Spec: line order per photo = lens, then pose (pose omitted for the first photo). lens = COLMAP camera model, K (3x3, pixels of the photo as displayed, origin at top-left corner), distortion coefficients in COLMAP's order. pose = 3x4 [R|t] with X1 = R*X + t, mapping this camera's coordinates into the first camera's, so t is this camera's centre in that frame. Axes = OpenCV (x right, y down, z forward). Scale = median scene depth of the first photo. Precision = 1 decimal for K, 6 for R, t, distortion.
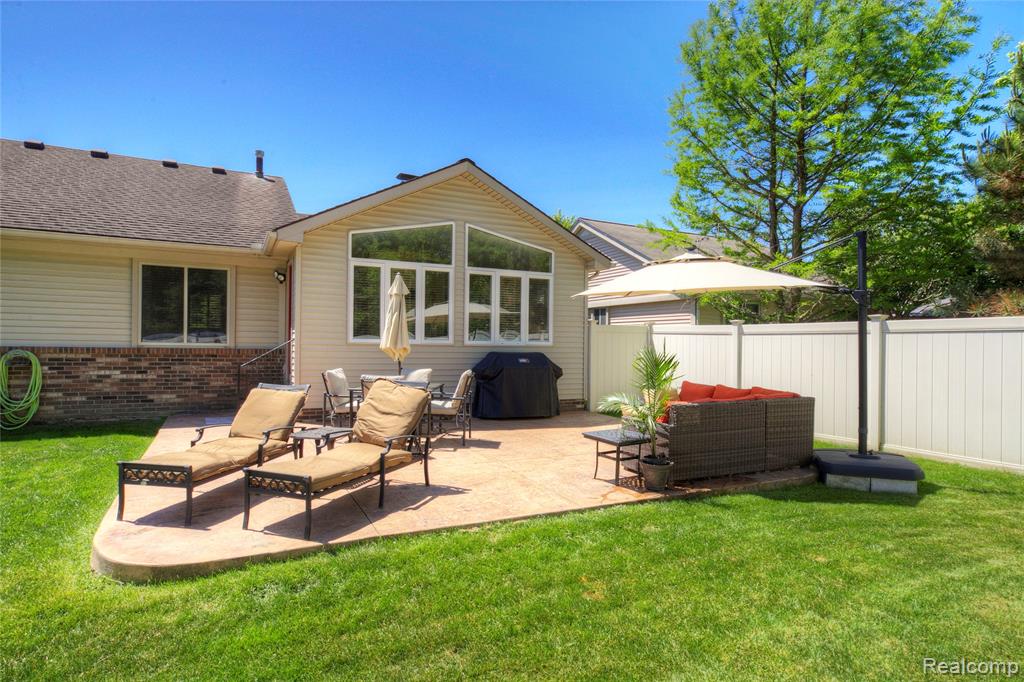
lens RADIAL K [[577.7, 0, 513.9], [0, 577.7, 347.6], [0, 0, 1]] dist [0.011081, 0.002256]
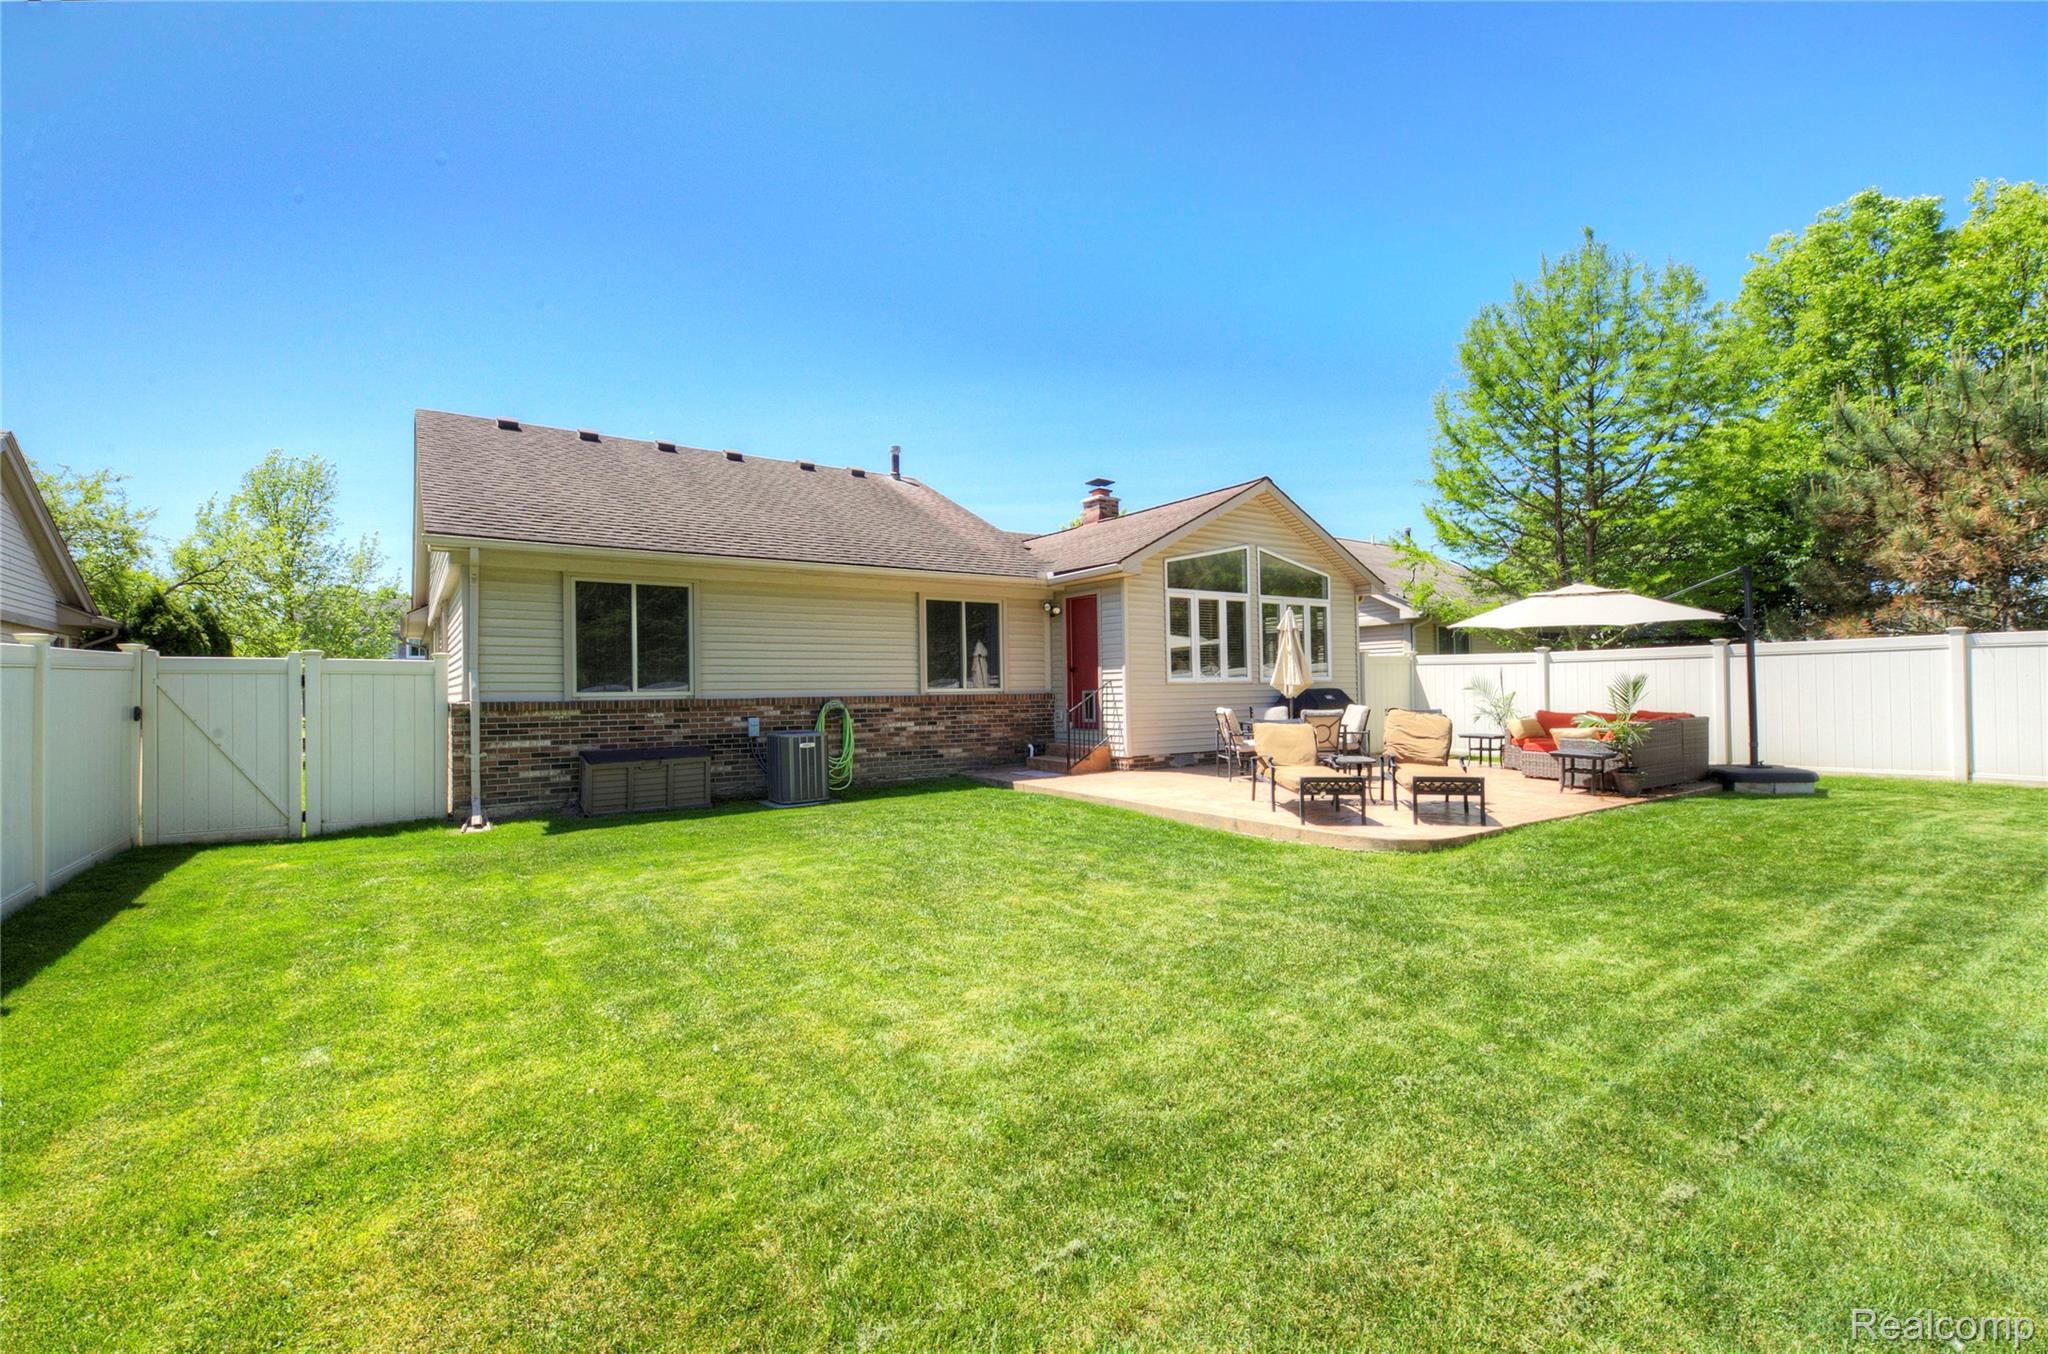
lens RADIAL K [[895.7, 0, 1026.6], [0, 895.7, 675.8], [0, 0, 1]] dist [-0.001172, -0.000091]
pose [[0.990732, -0.027270, 0.133062, -0.664044], [0.029890, 0.999396, -0.017731, -0.000612], [-0.132498, 0.021543, 0.990949, -0.345580]]
